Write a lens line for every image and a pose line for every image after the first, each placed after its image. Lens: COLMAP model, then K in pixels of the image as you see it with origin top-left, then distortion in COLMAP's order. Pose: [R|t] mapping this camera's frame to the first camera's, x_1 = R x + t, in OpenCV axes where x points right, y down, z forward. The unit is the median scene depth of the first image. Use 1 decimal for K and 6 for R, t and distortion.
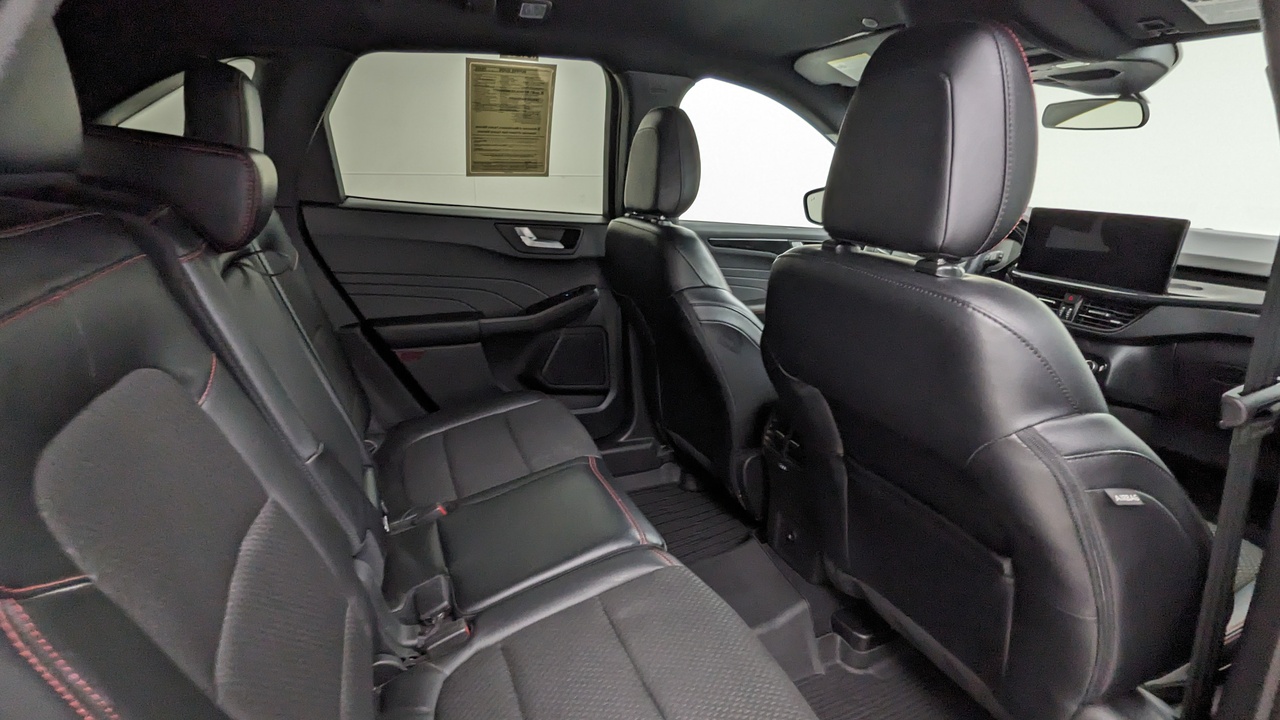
lens RADIAL K [[618.5, 0, 640.0], [0, 618.5, 360.0], [0, 0, 1]] dist [-0.001162, -0.000059]
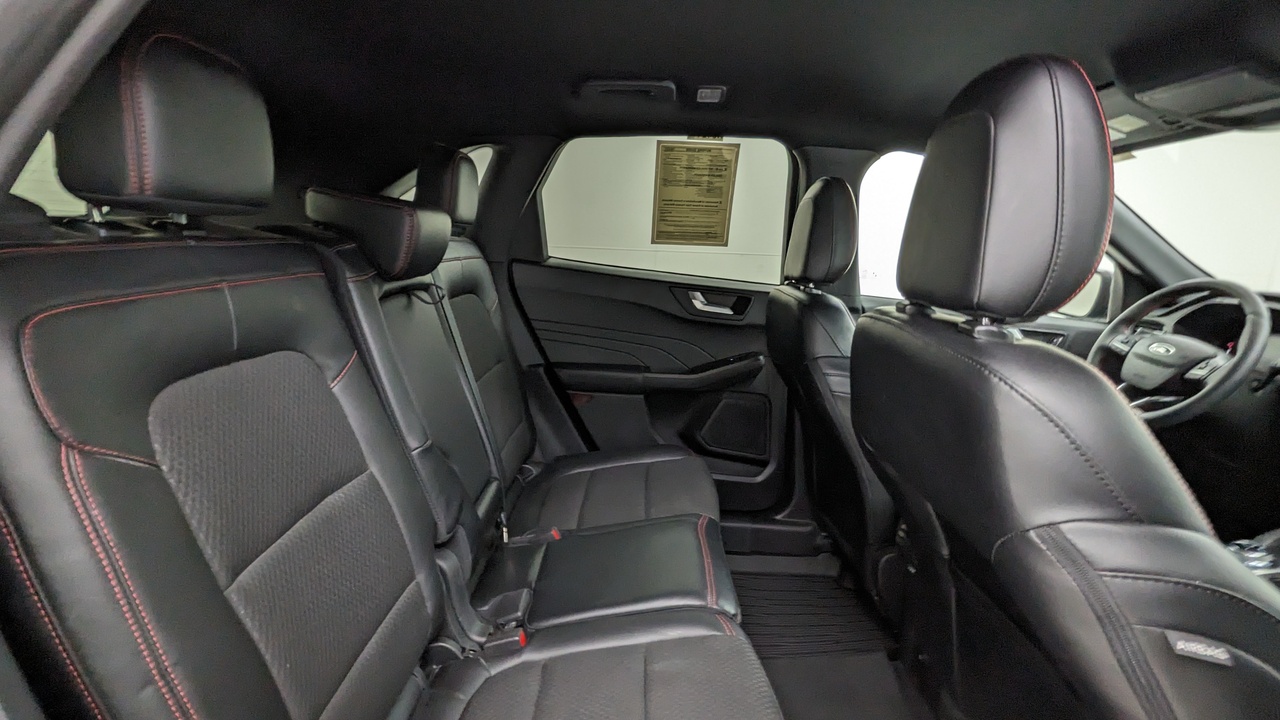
lens RADIAL K [[618.7, 0, 640.0], [0, 618.7, 360.0], [0, 0, 1]] dist [0.017869, -0.012916]
pose [[0.914447, 0.095395, -0.393301, 0.169600], [-0.145390, 0.984381, -0.099280, 0.021838], [0.377687, 0.147968, 0.914034, 0.013698]]
